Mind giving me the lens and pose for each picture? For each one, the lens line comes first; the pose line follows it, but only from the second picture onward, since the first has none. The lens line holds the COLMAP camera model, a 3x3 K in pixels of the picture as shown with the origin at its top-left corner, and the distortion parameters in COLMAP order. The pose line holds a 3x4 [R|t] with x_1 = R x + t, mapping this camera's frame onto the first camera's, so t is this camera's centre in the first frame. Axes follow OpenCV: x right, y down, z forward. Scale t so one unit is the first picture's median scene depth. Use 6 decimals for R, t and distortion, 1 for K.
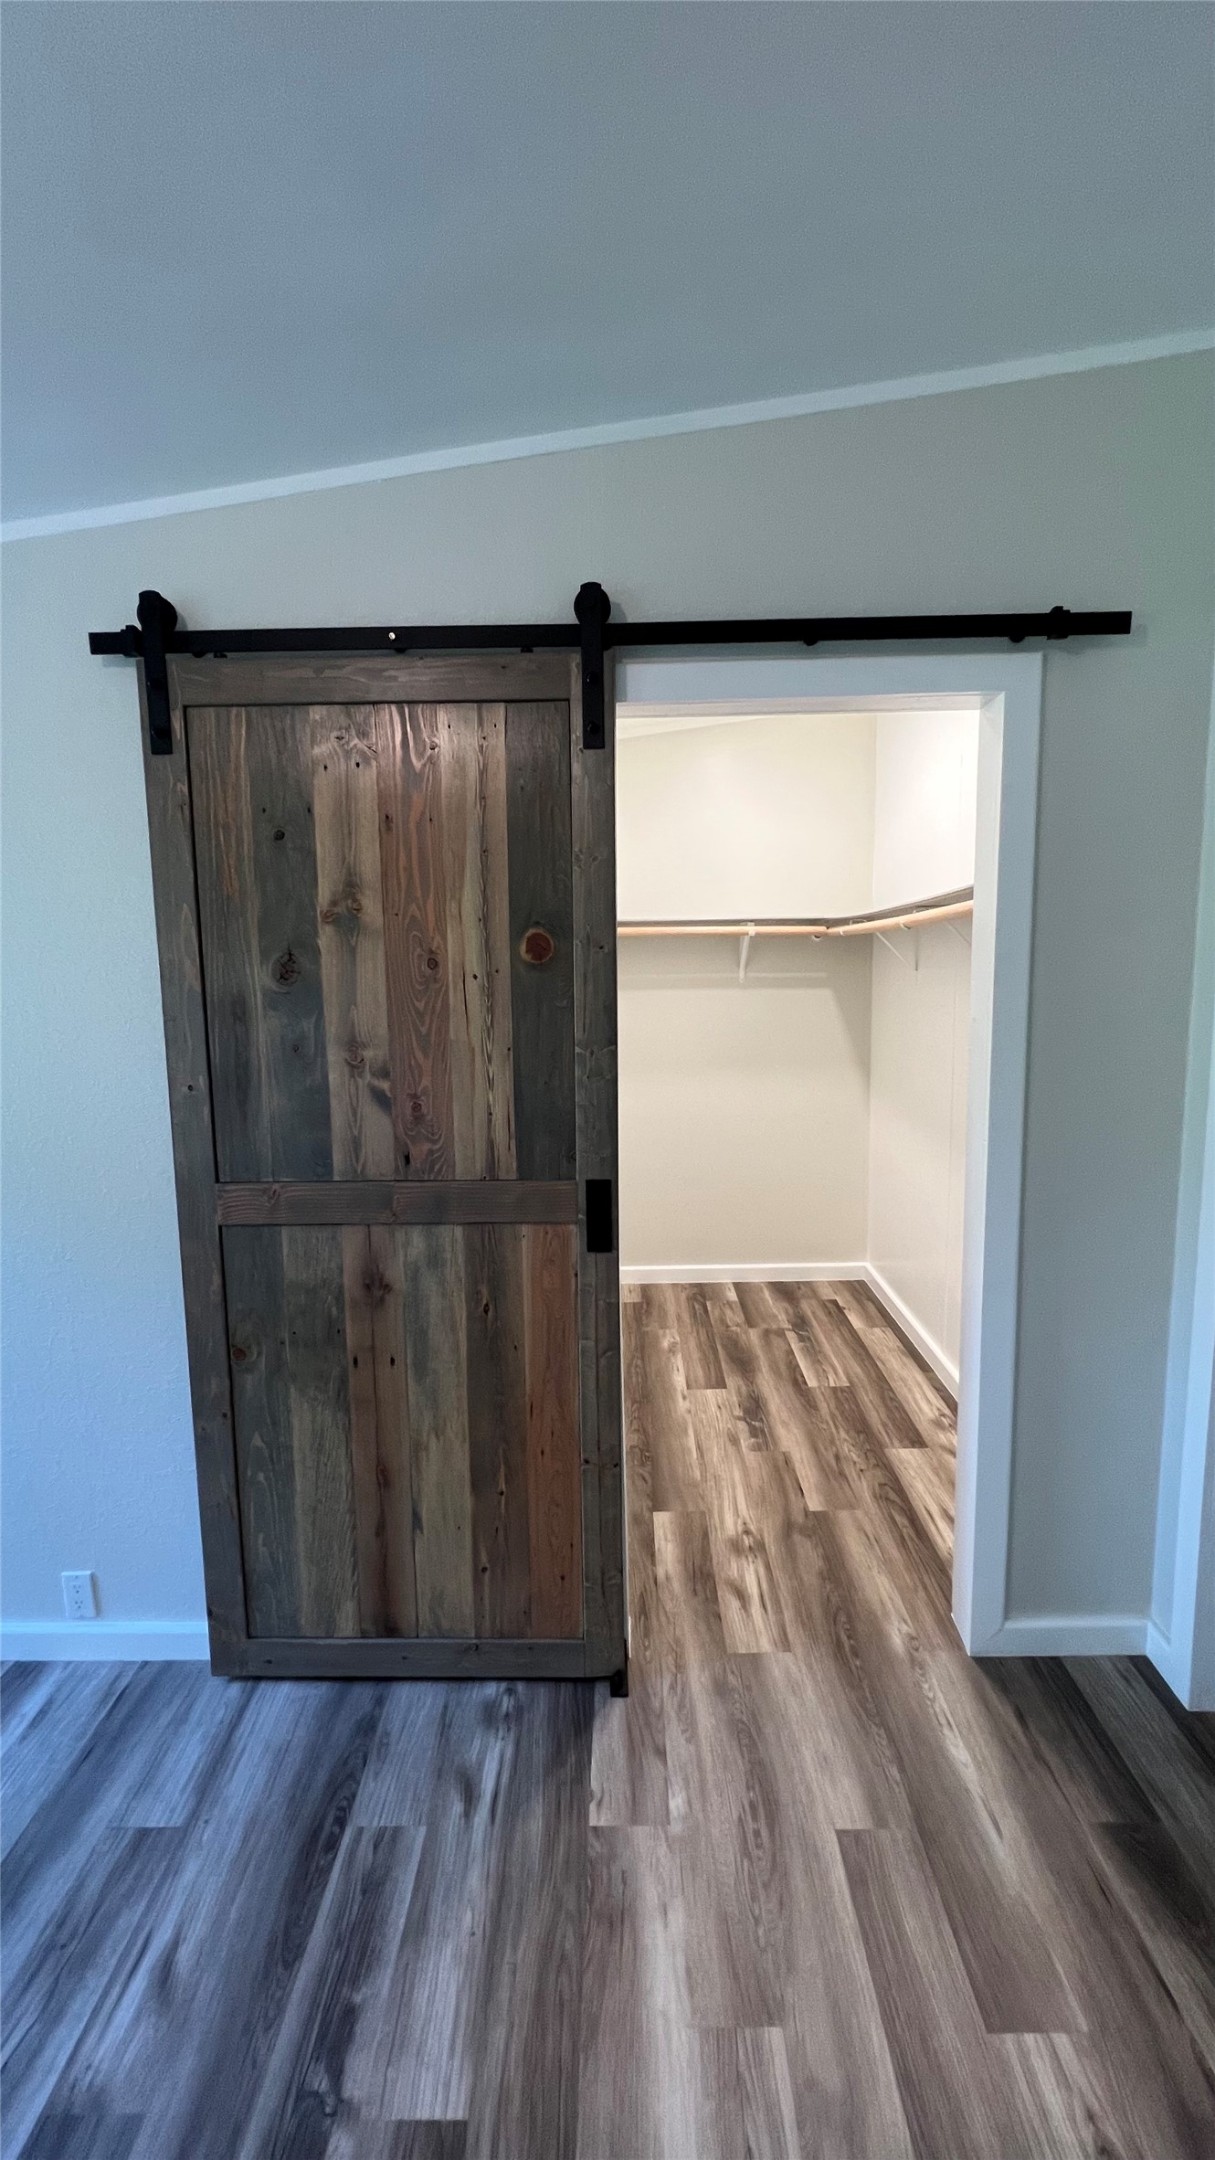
lens RADIAL K [[862.4, 0, 611.6], [0, 862.4, 1074.5], [0, 0, 1]] dist [-0.001438, 0.000669]
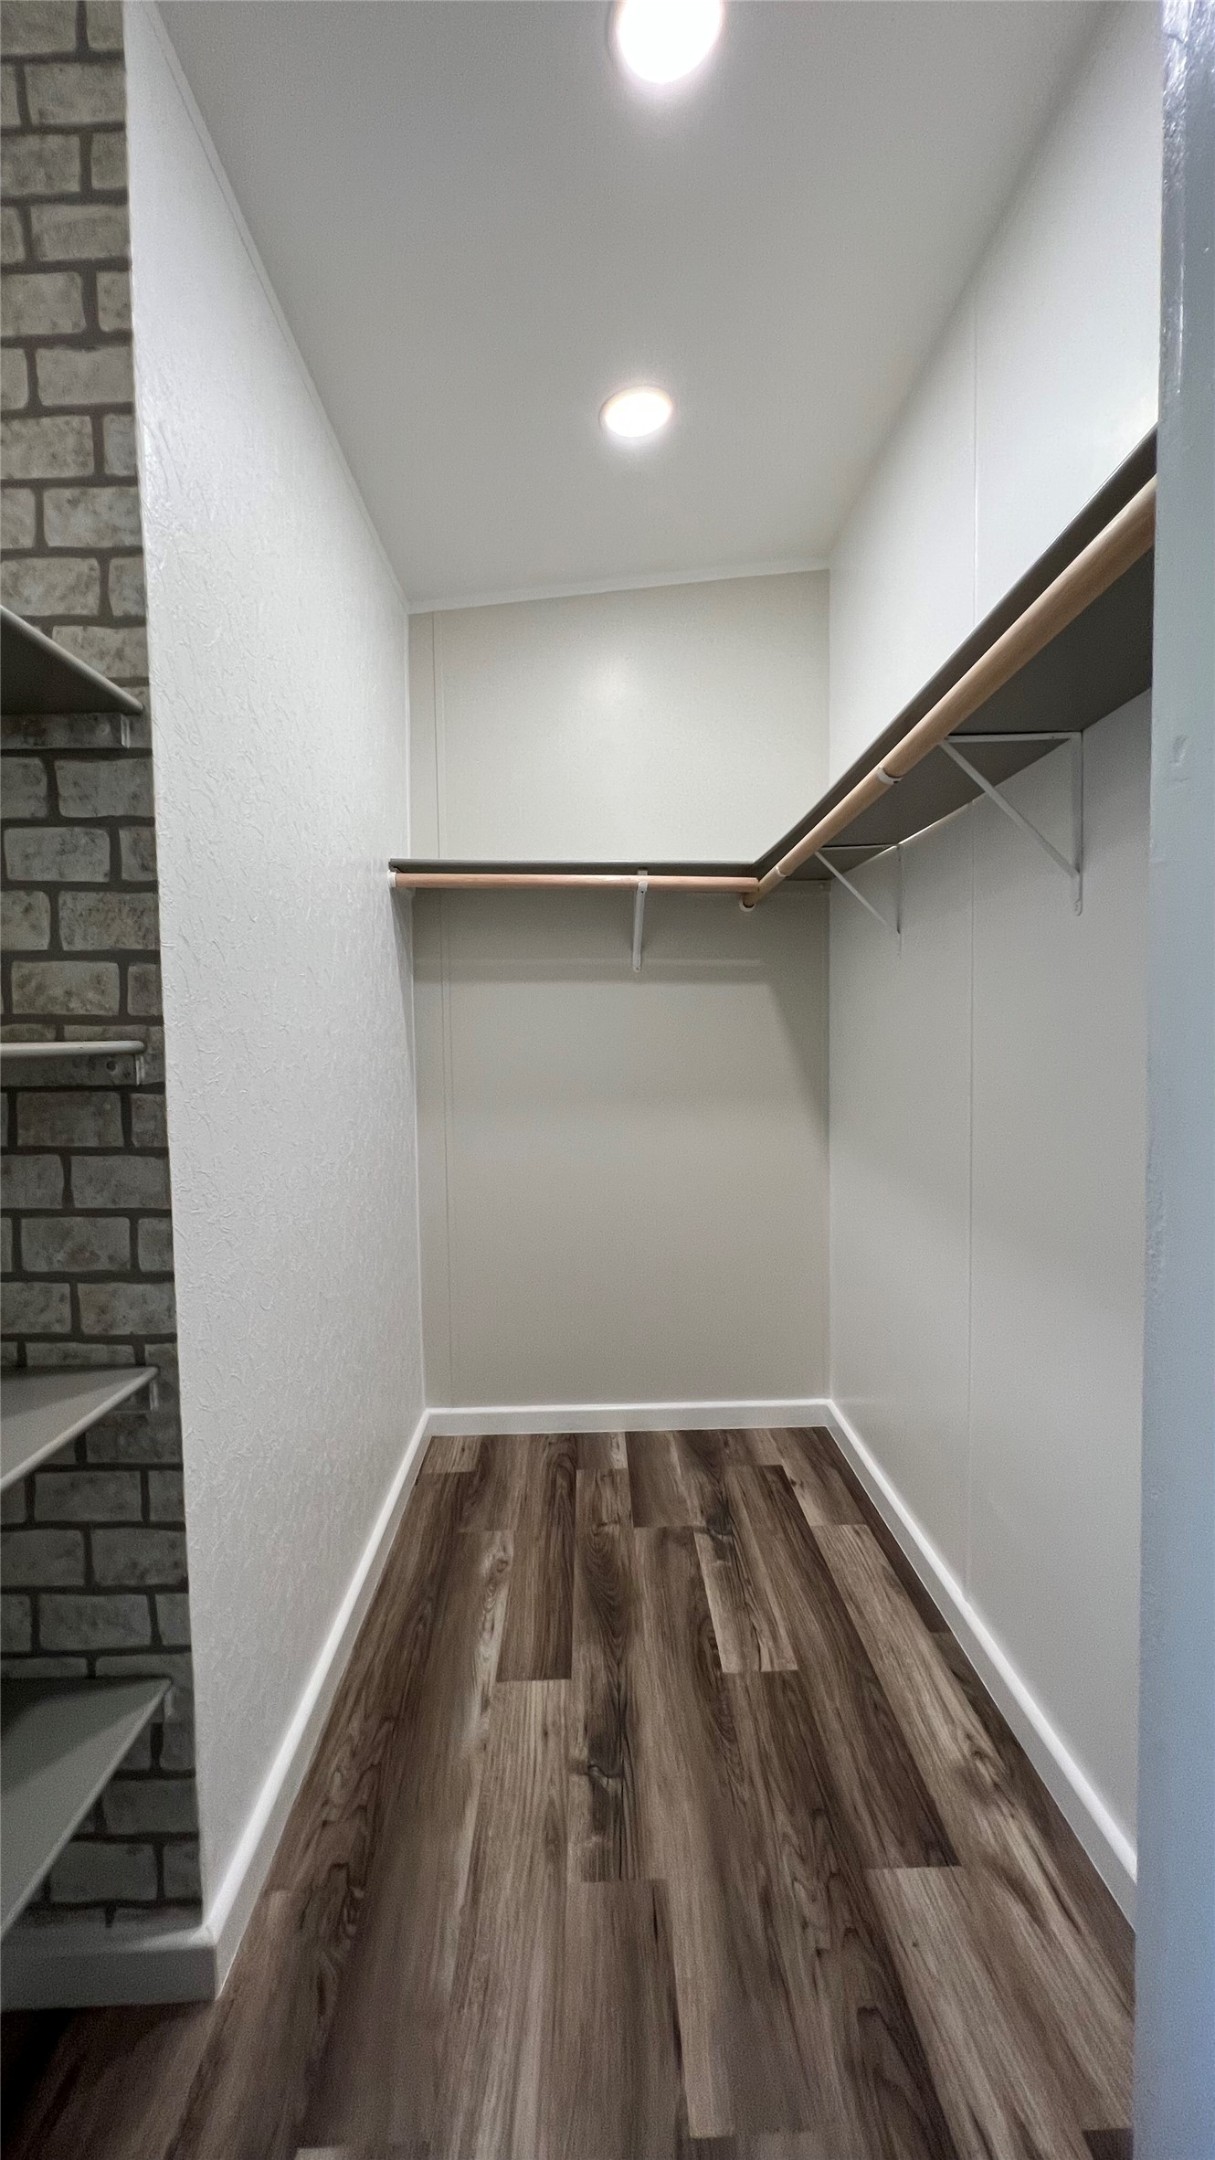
lens RADIAL K [[862.4, 0, 612.9], [0, 862.4, 1075.6], [0, 0, 1]] dist [-0.001438, 0.000669]
pose [[0.999101, 0.008843, 0.041449, 0.207737], [-0.005224, 0.996228, -0.086620, 0.060085], [-0.042059, 0.086326, 0.995379, 0.674079]]
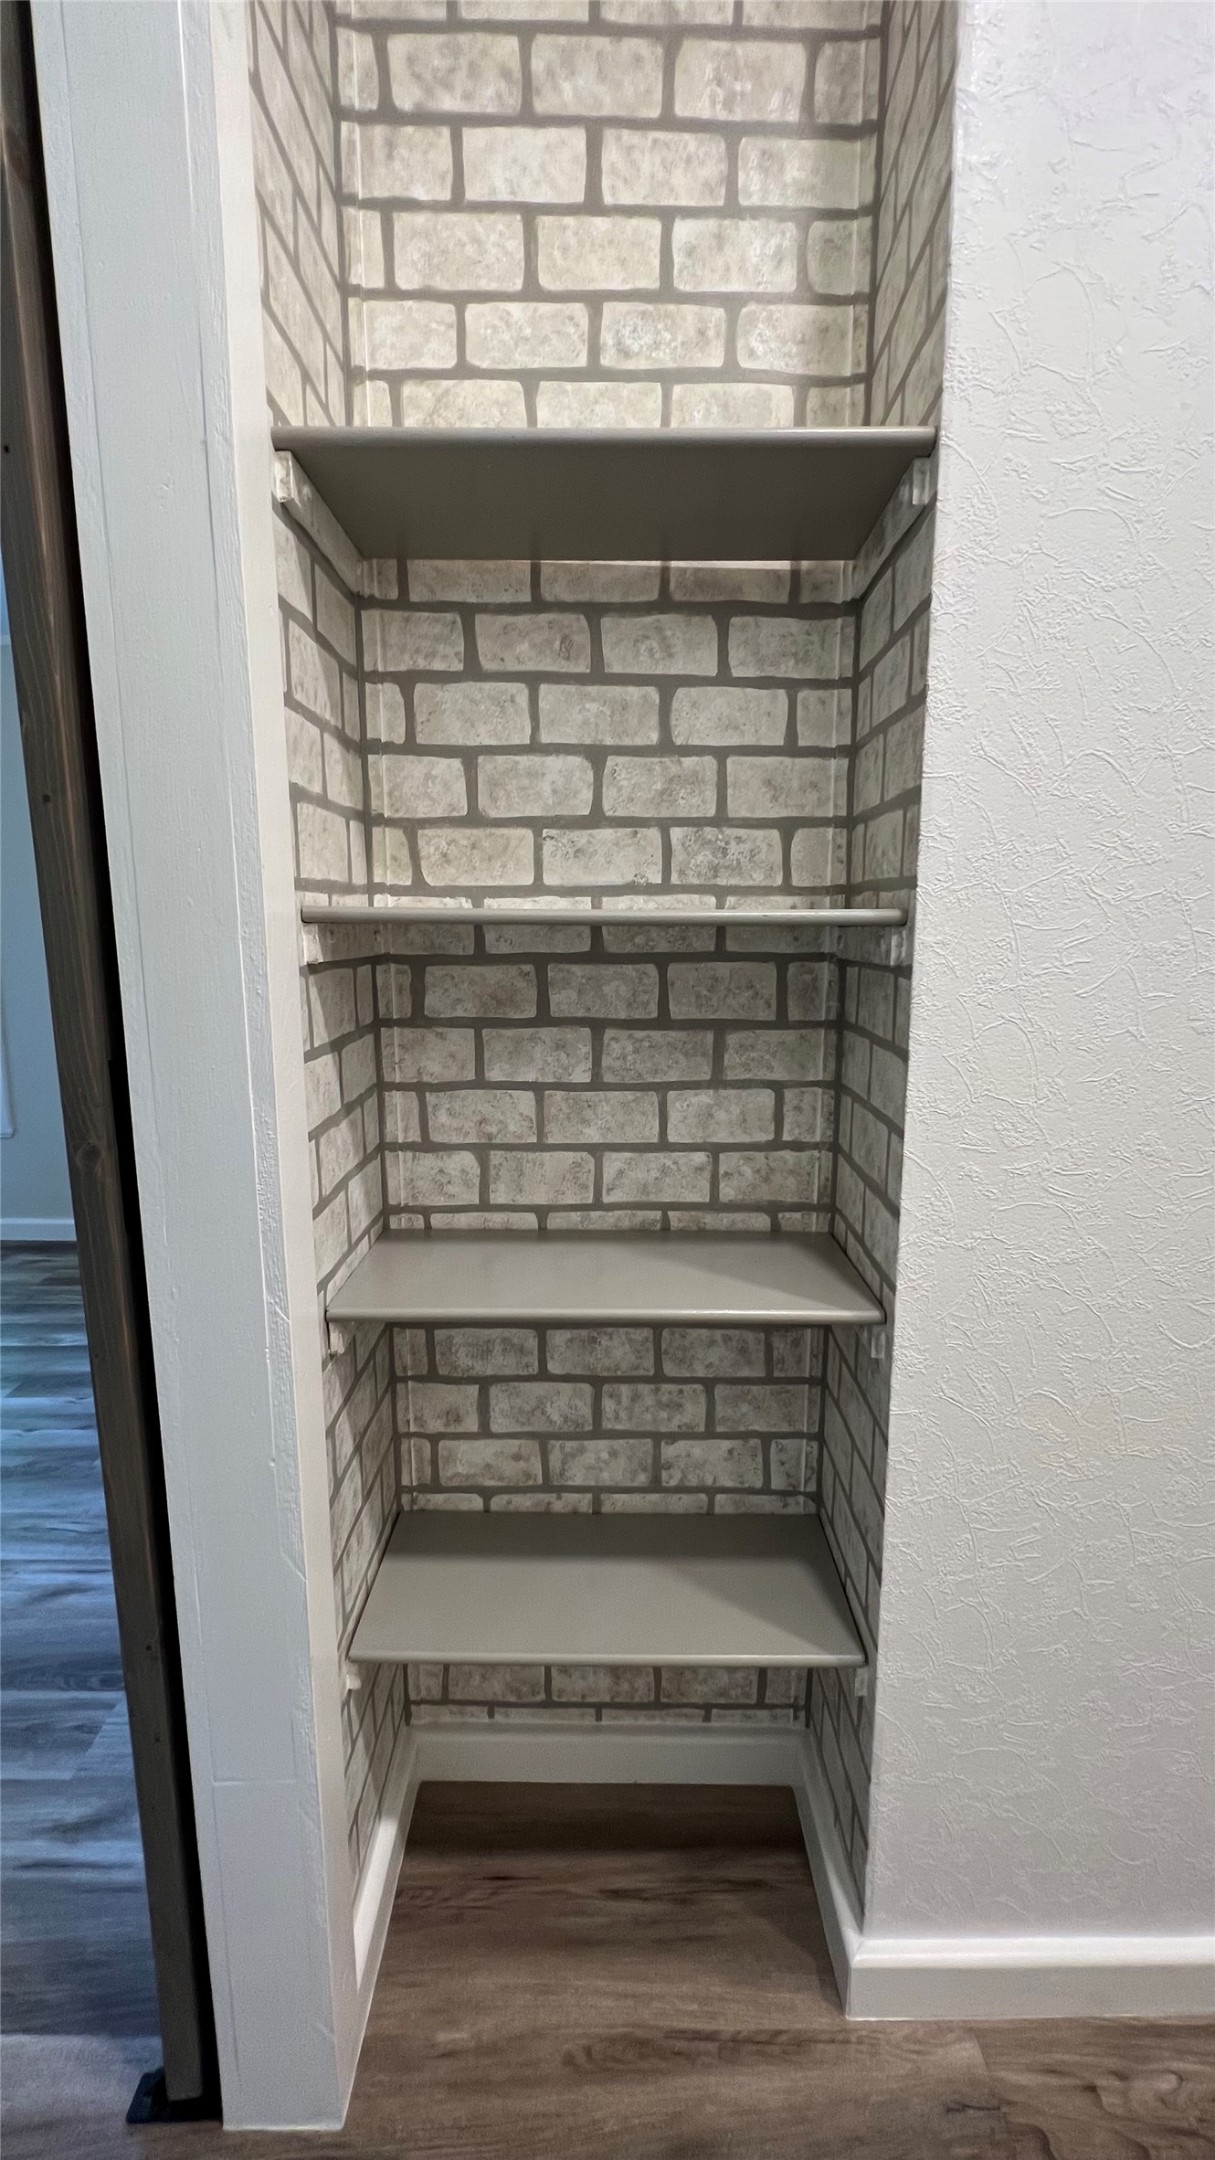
lens RADIAL K [[871.1, 0, 615.7], [0, 871.1, 1067.0], [0, 0, 1]] dist [0.002557, -0.001146]
pose [[0.019428, 0.192436, -0.981117, 0.358039], [-0.130776, 0.973361, 0.188325, 0.007180], [0.991222, 0.124648, 0.044077, 1.067148]]
